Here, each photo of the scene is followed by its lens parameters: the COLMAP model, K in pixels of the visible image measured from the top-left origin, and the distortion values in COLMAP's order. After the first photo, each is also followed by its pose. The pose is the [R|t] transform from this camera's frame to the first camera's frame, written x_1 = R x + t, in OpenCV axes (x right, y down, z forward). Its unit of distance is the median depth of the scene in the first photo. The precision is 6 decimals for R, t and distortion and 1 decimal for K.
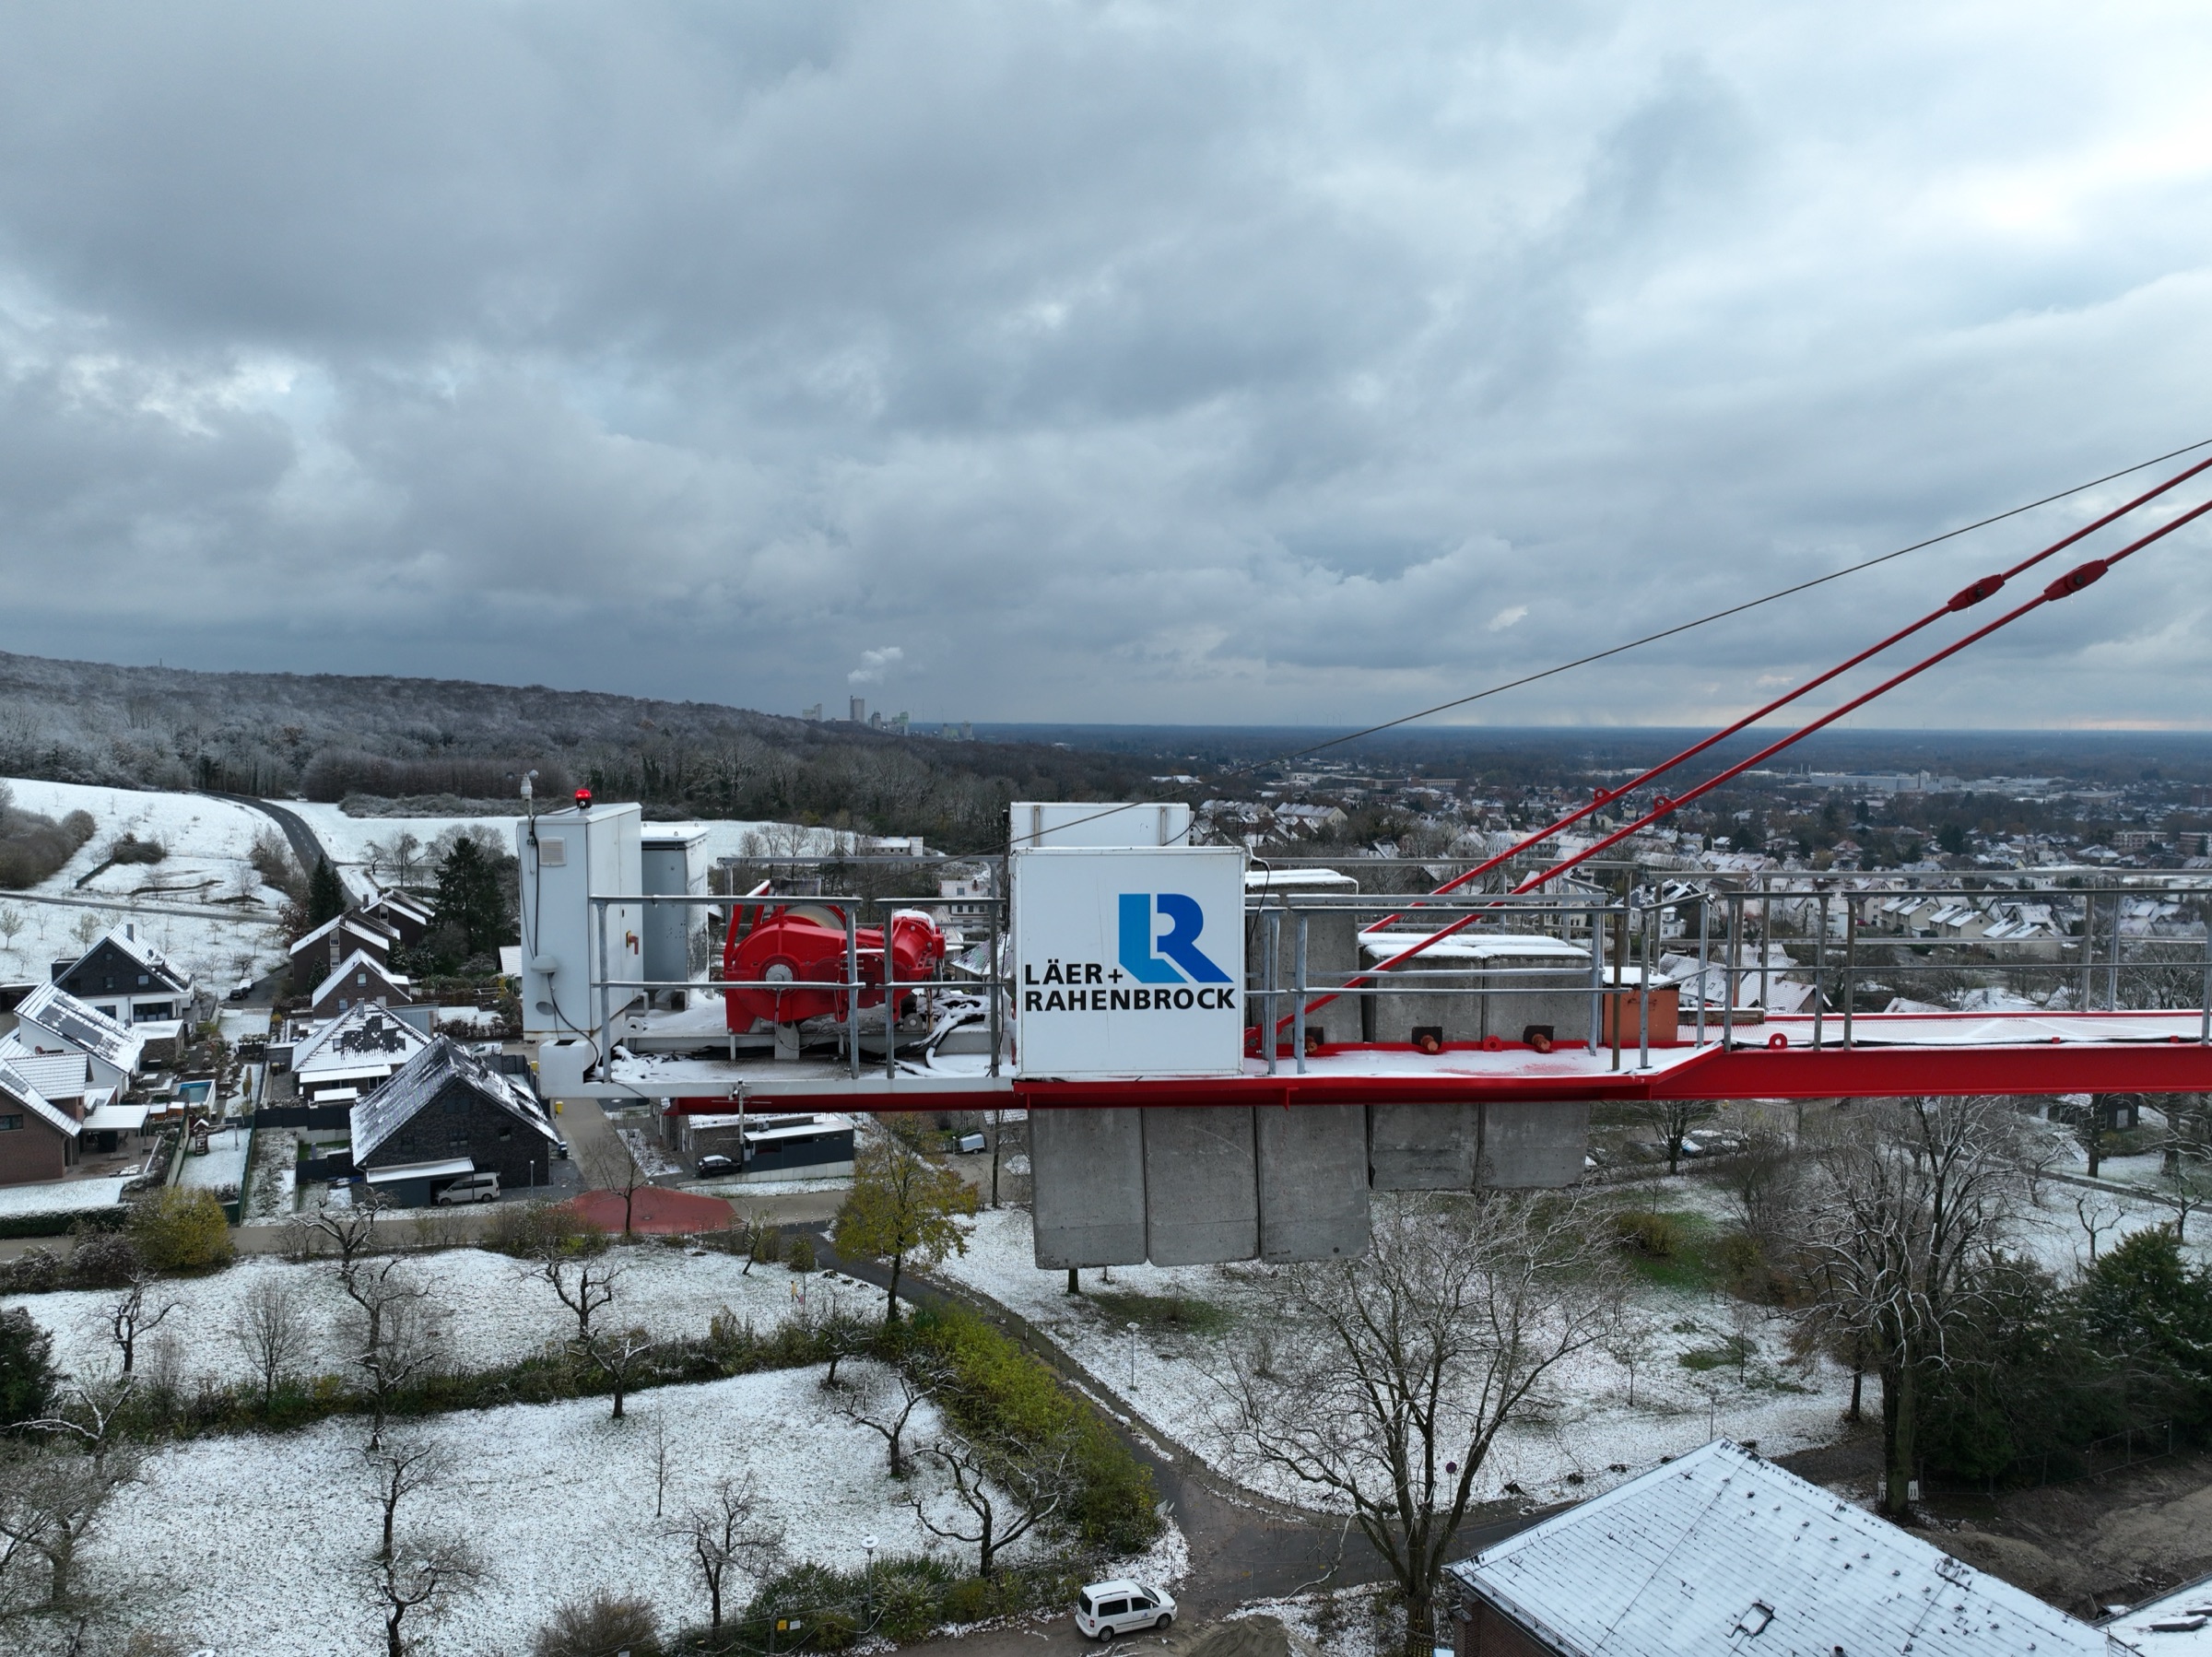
lens RADIAL K [[1563.2, 0, 1110.6], [0, 1563.2, 830.1], [0, 0, 1]] dist [0.001530, 0.009177]
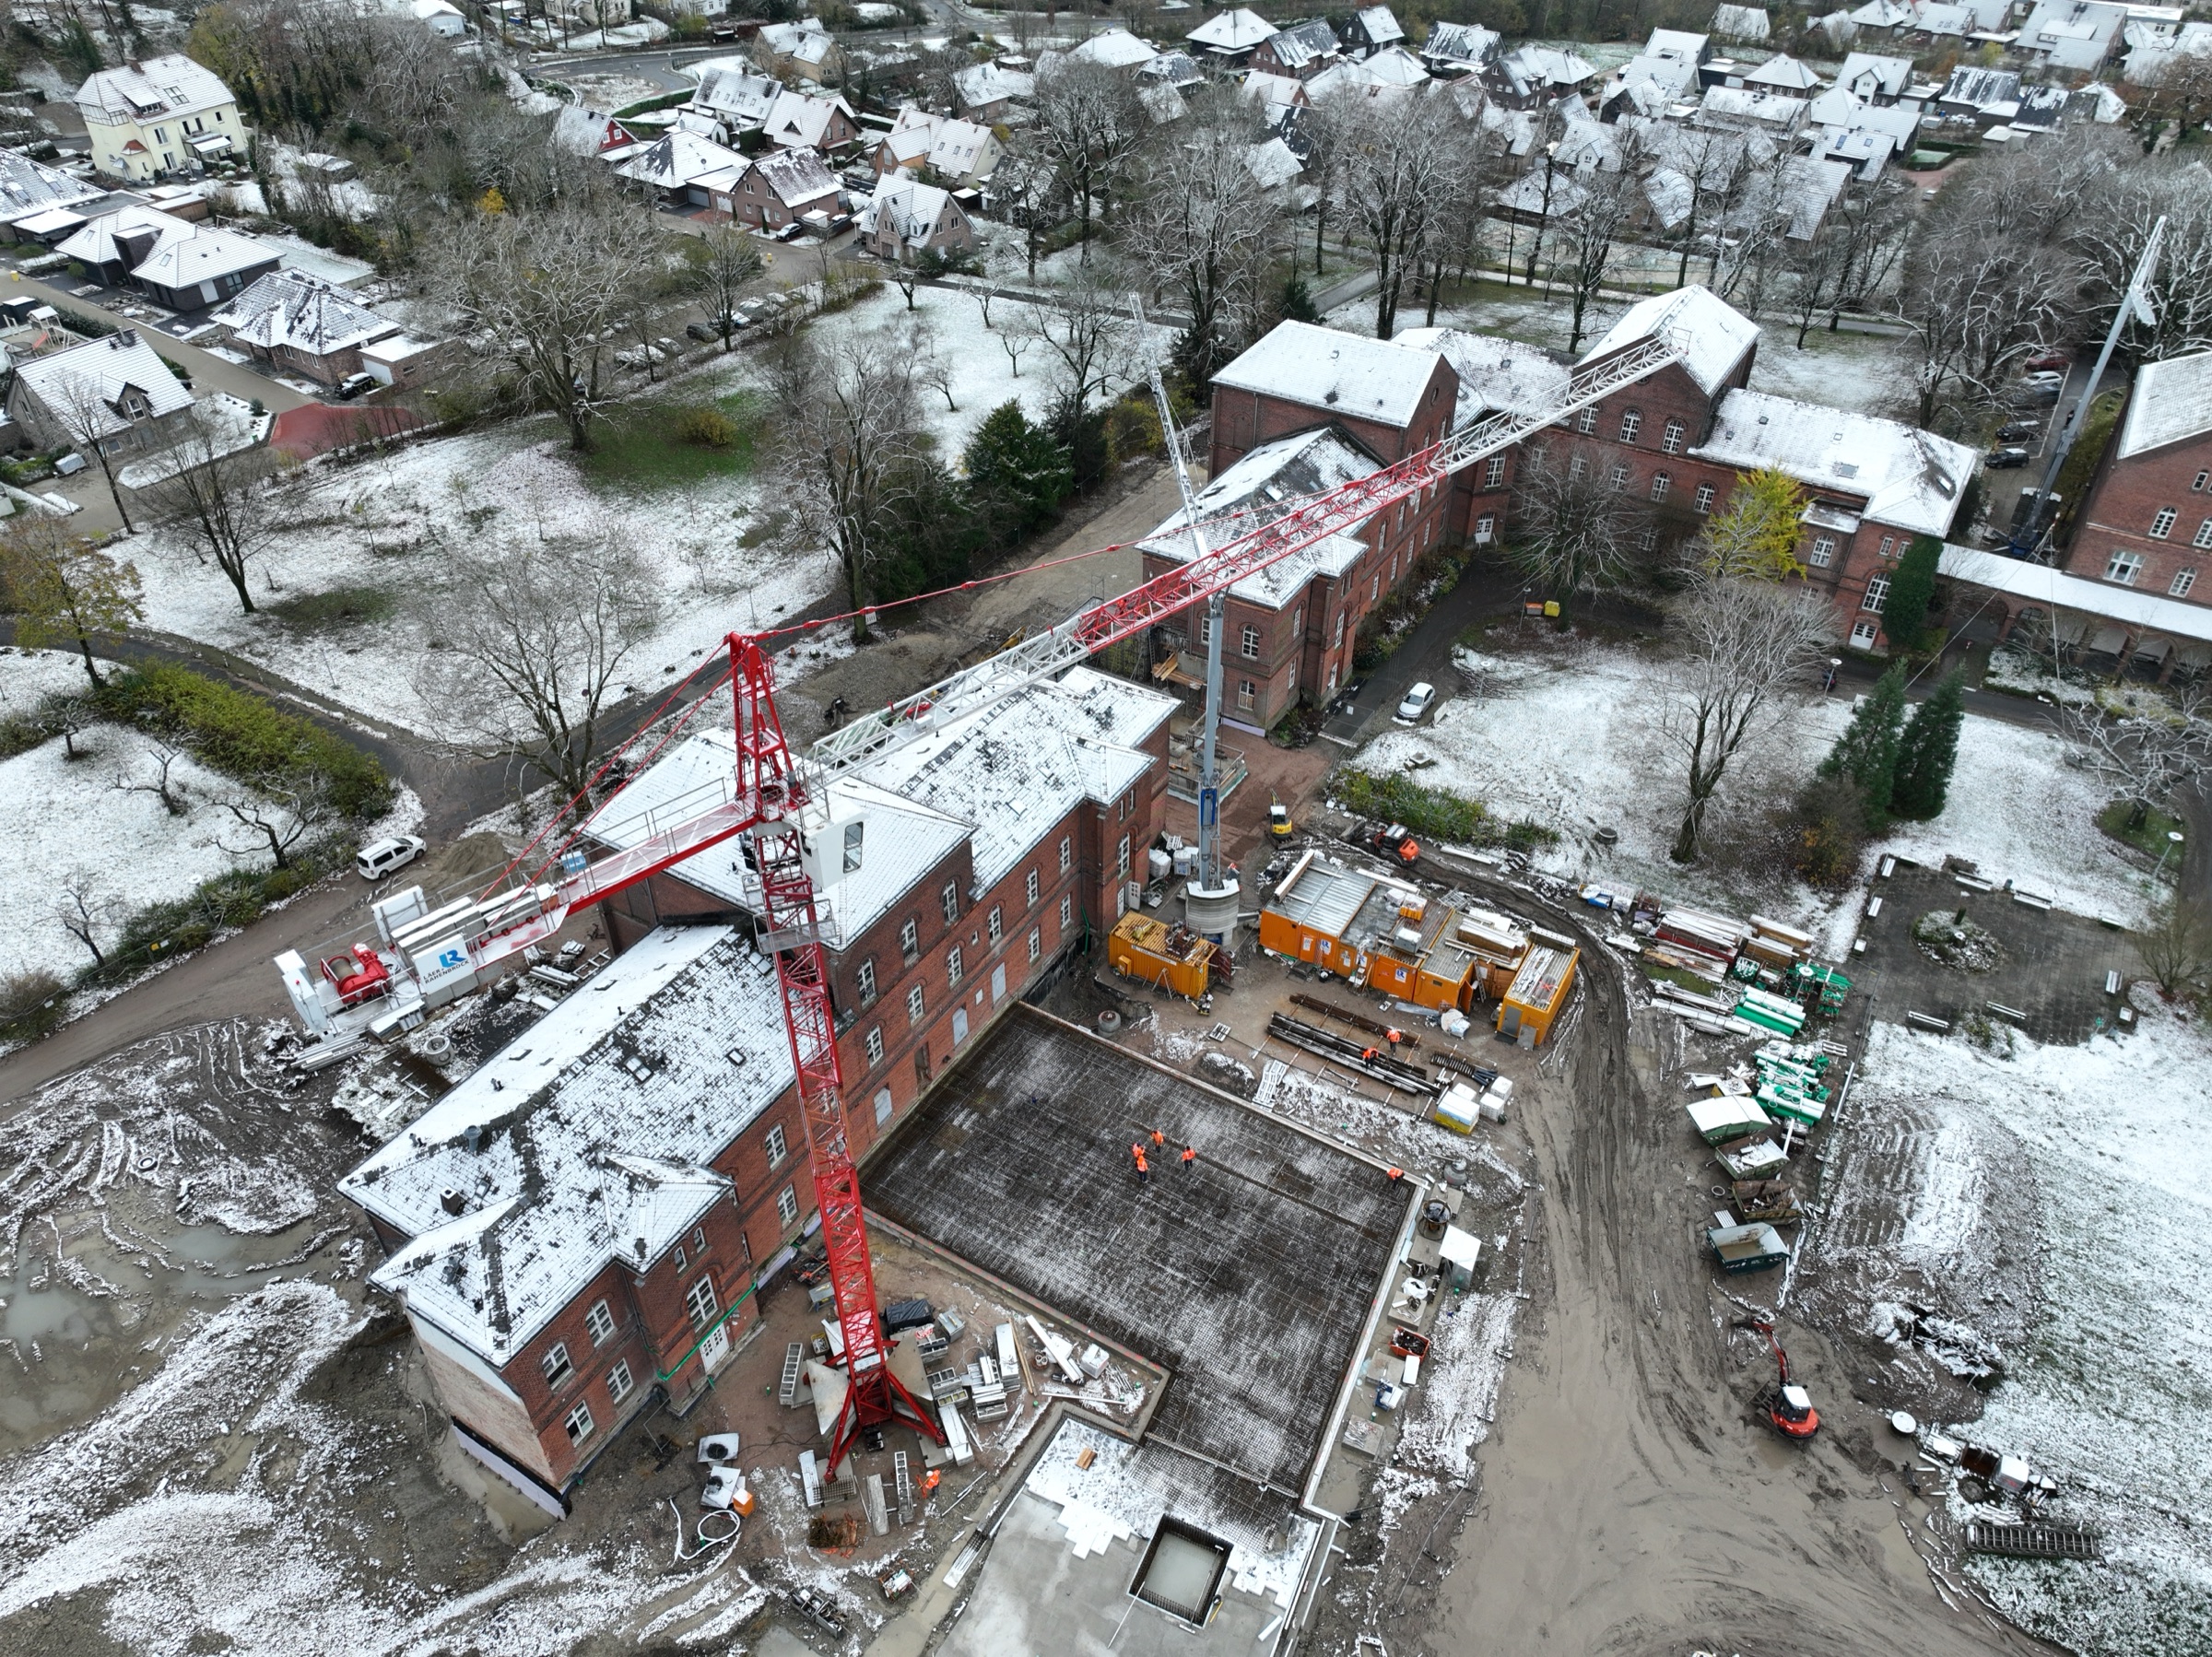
lens RADIAL K [[1558.8, 0, 1106.0], [0, 1558.8, 828.5], [0, 0, 1]] dist [-0.000821, 0.020258]
pose [[0.855617, -0.325692, 0.402299, 0.001459], [0.037946, 0.814602, 0.578777, -0.231662], [-0.516217, -0.479946, 0.709346, -0.263841]]
